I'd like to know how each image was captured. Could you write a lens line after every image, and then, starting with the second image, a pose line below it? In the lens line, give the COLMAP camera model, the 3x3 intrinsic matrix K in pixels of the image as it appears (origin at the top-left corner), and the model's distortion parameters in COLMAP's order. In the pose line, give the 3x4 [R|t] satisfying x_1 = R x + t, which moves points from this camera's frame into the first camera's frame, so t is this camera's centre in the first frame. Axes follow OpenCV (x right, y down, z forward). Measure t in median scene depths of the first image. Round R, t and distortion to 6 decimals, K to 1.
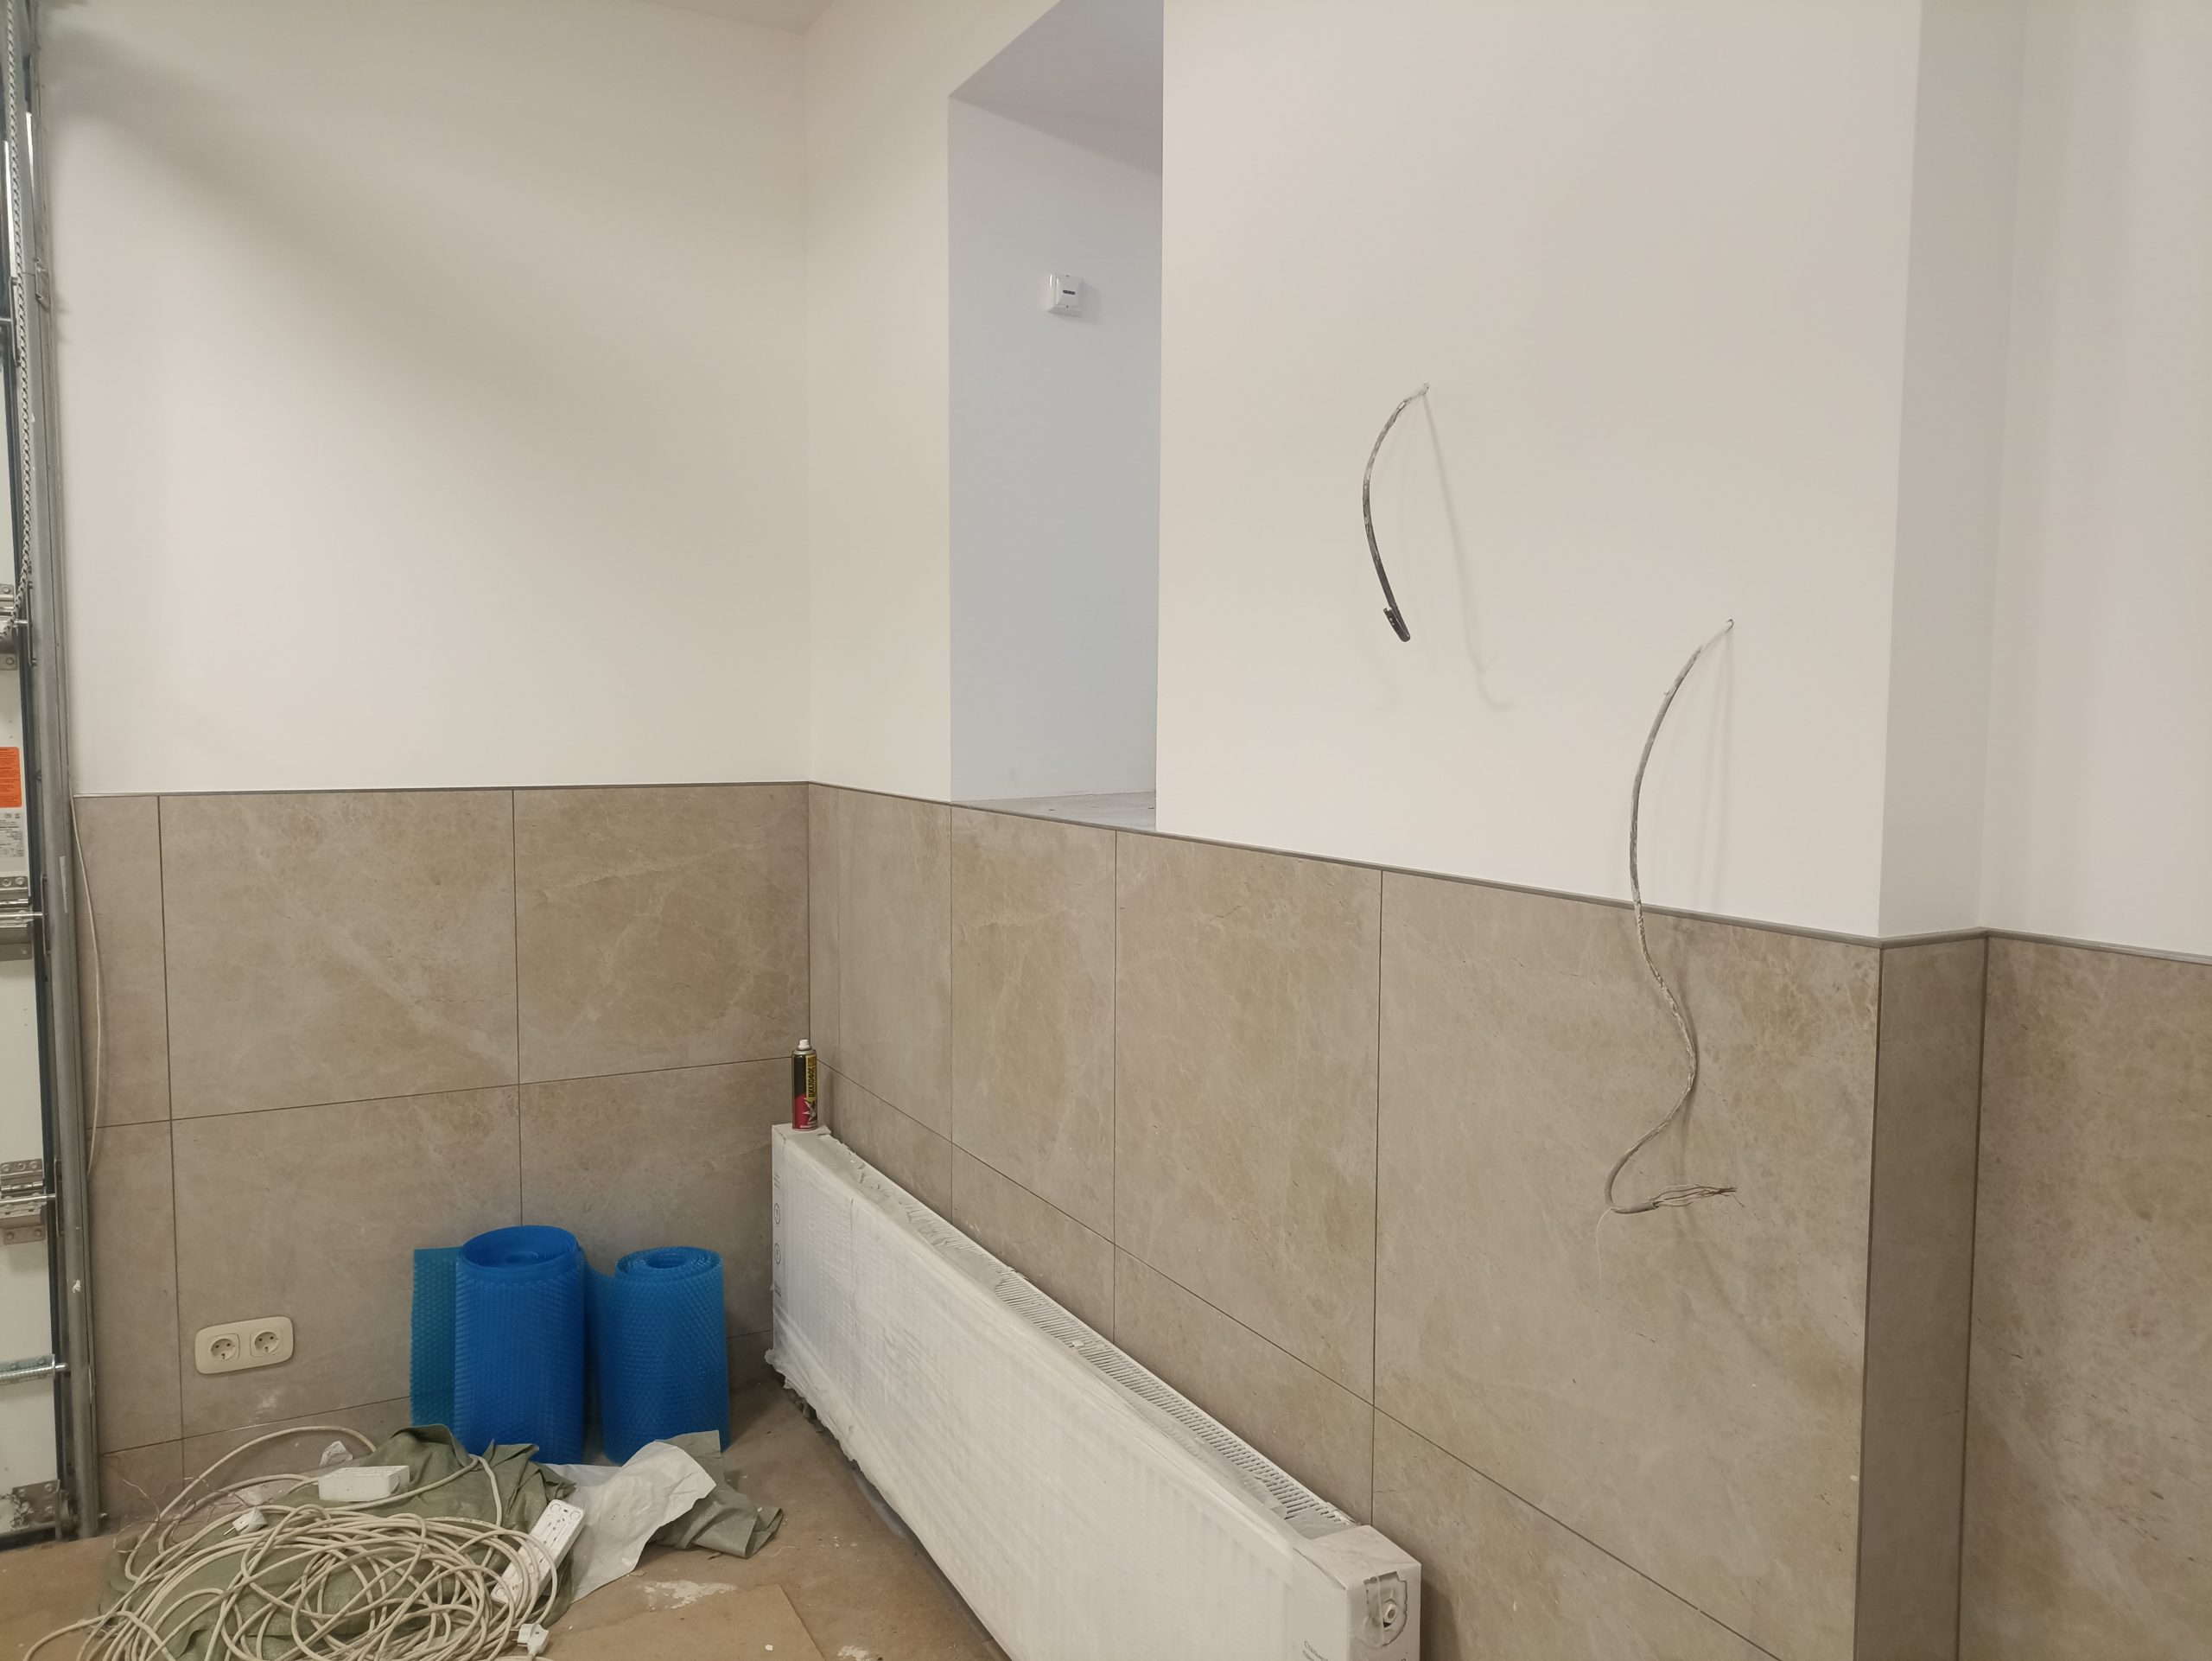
lens RADIAL K [[1643.1, 0, 1106.0], [0, 1643.1, 830.5], [0, 0, 1]] dist [0.008985, 0.011017]
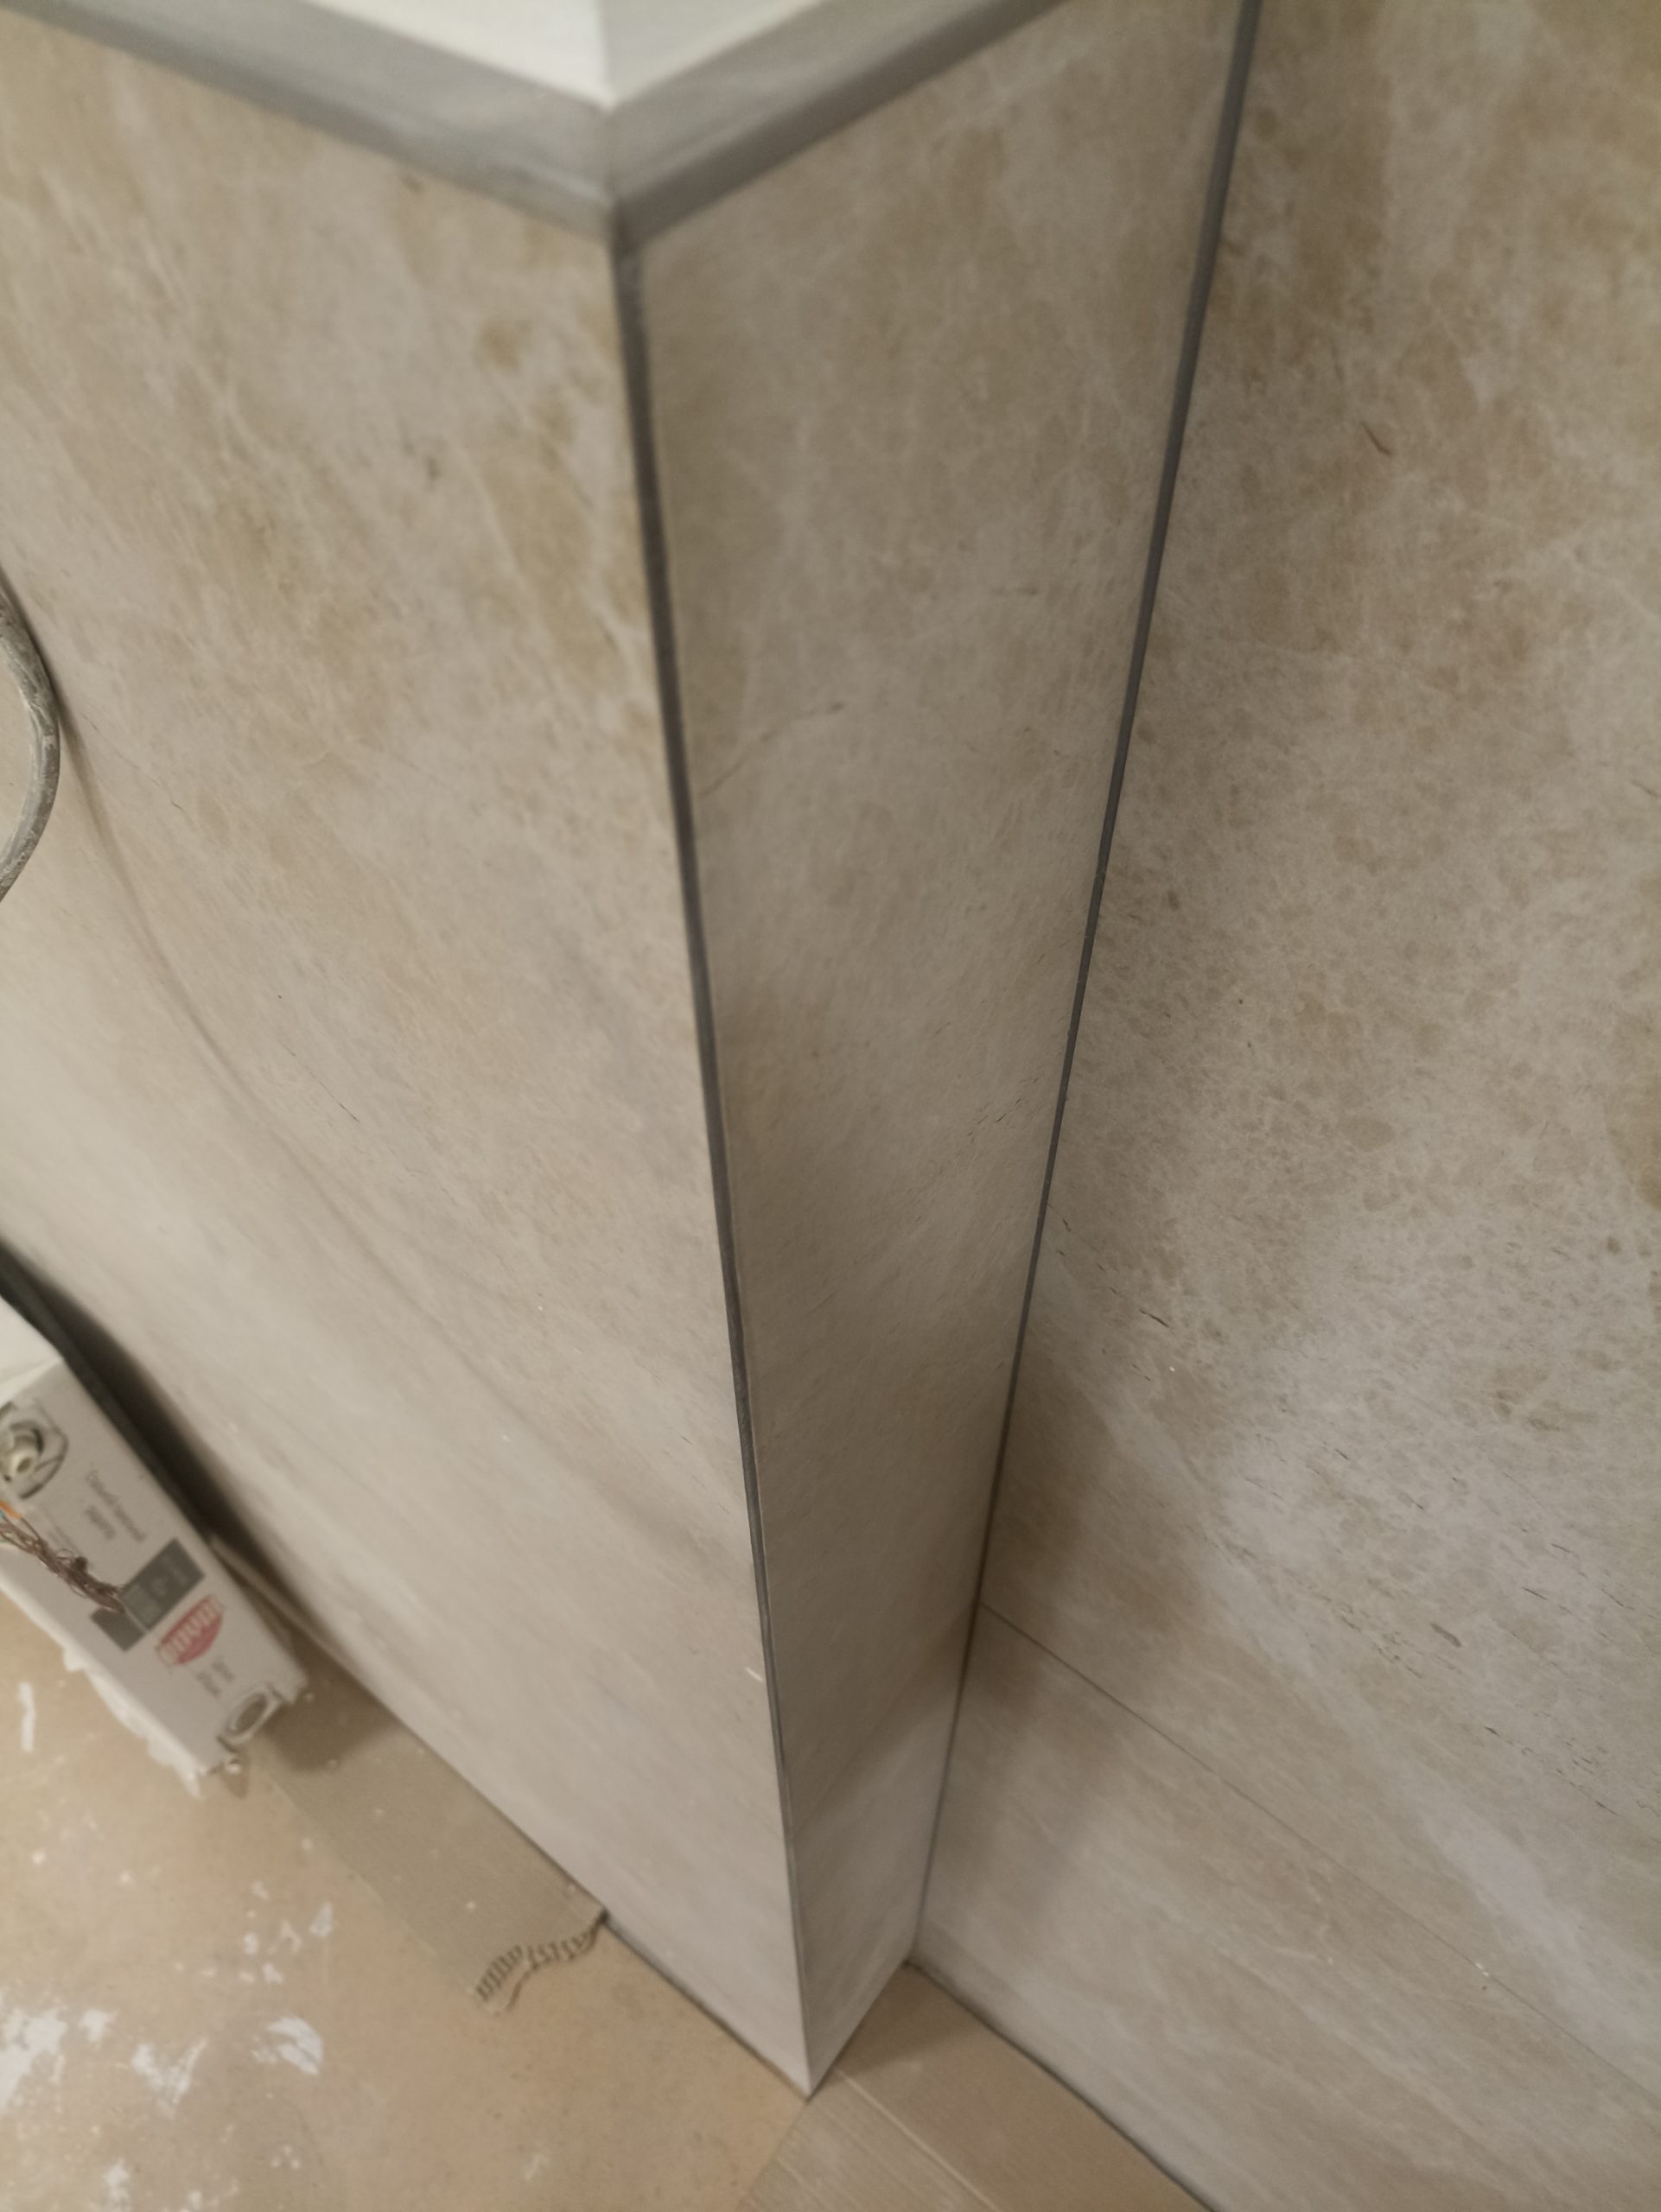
lens RADIAL K [[1643.1, 0, 830.5], [0, 1643.1, 1106.0], [0, 0, 1]] dist [0.008985, 0.011017]
pose [[0.917812, -0.319706, 0.235390, 0.421674], [0.041102, 0.666232, 0.744611, 0.021416], [-0.394881, -0.673739, 0.624616, 0.843761]]
